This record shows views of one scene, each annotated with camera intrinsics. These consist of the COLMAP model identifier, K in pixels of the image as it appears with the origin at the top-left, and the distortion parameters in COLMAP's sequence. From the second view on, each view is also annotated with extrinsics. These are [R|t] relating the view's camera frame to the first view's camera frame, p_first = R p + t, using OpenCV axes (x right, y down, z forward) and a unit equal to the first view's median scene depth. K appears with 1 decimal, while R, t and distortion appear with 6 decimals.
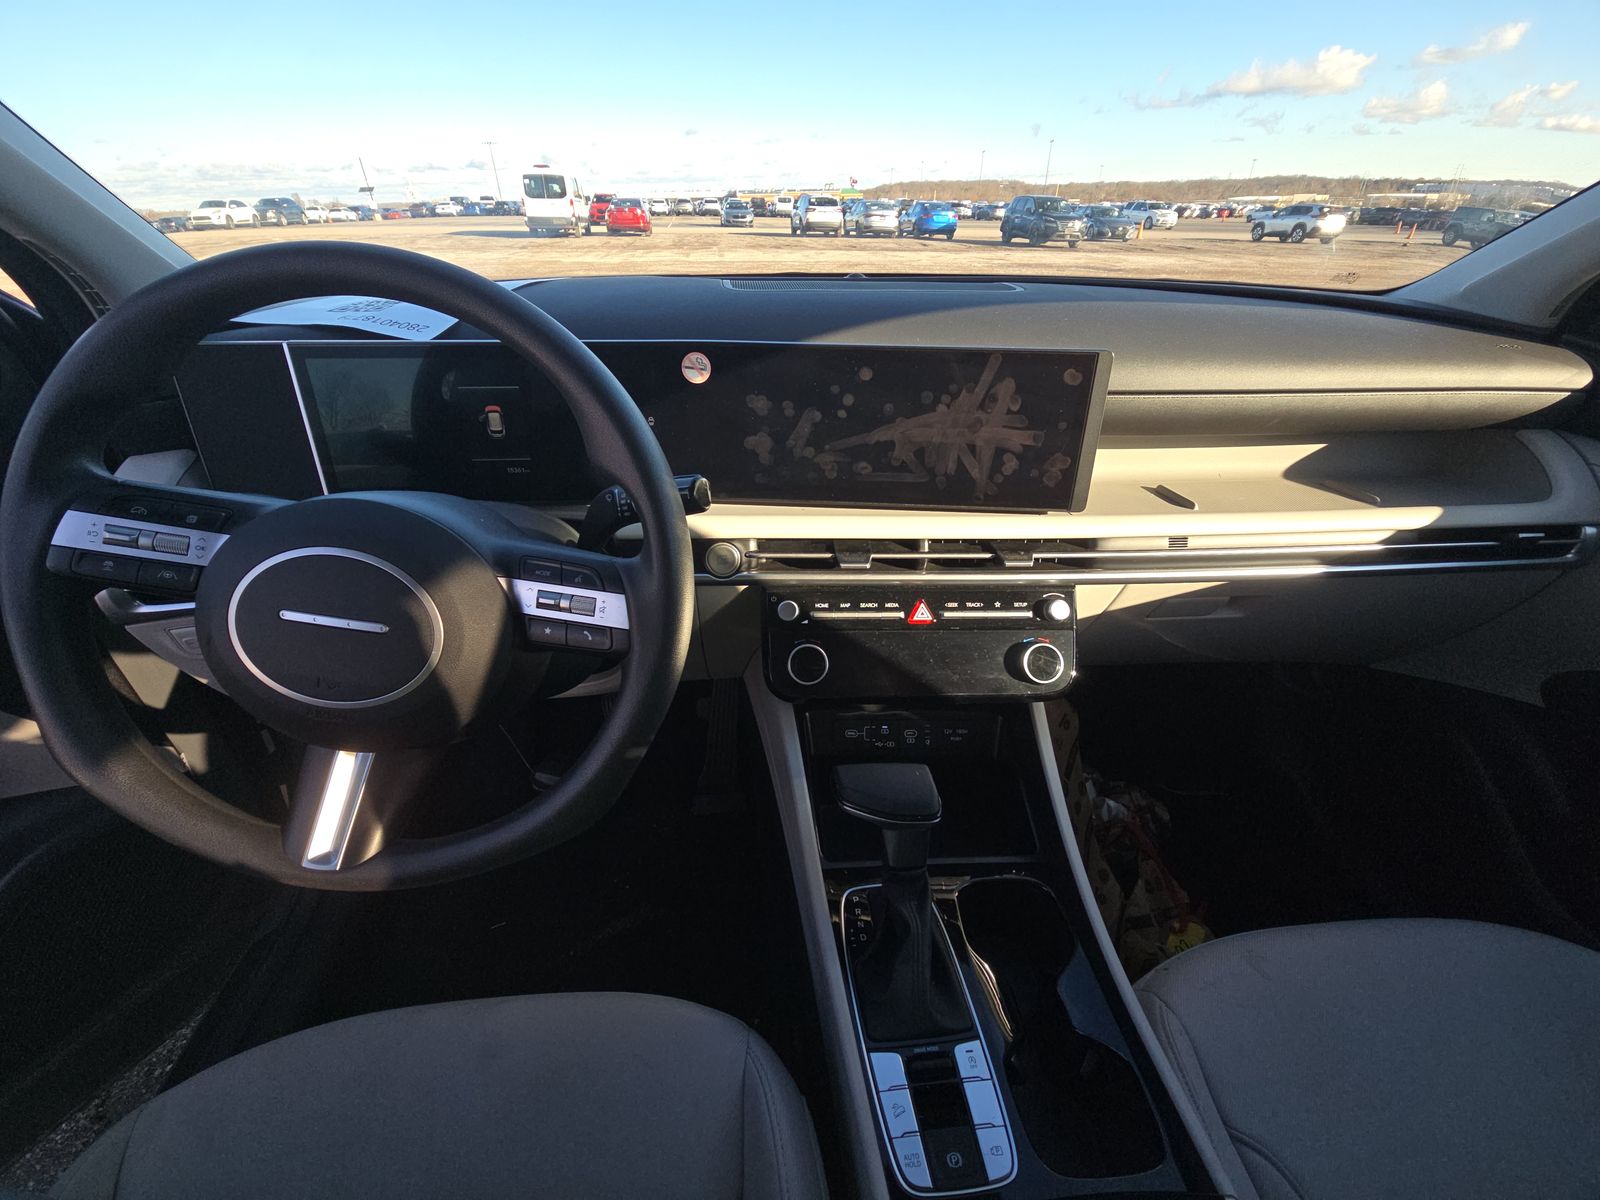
lens RADIAL K [[632.8, 0, 797.4], [0, 632.8, 609.8], [0, 0, 1]] dist [0.008552, -0.000323]
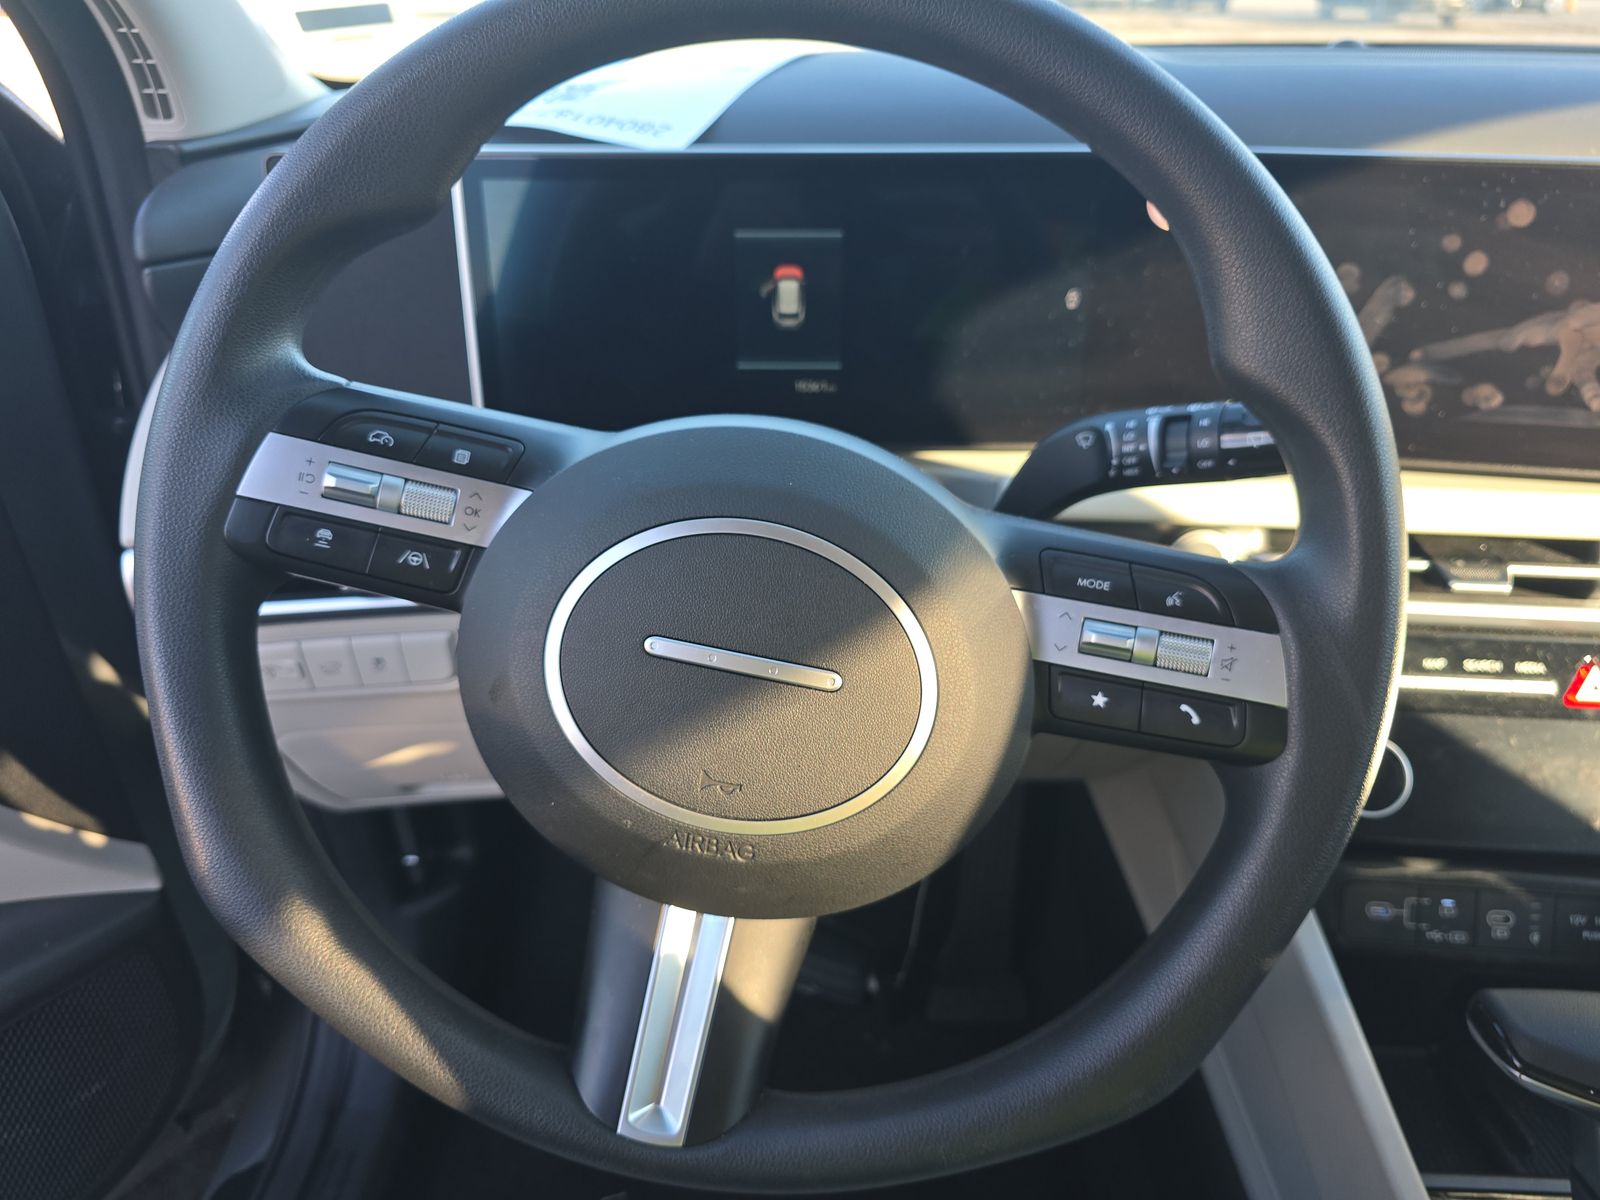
lens RADIAL K [[1076.4, 0, 806.5], [0, 1076.4, 605.8], [0, 0, 1]] dist [0.034615, -0.027211]
pose [[0.994175, 0.045213, -0.097838, -0.358004], [-0.048347, 0.998383, -0.029898, -0.002737], [0.096328, 0.034454, 0.994753, 0.082026]]
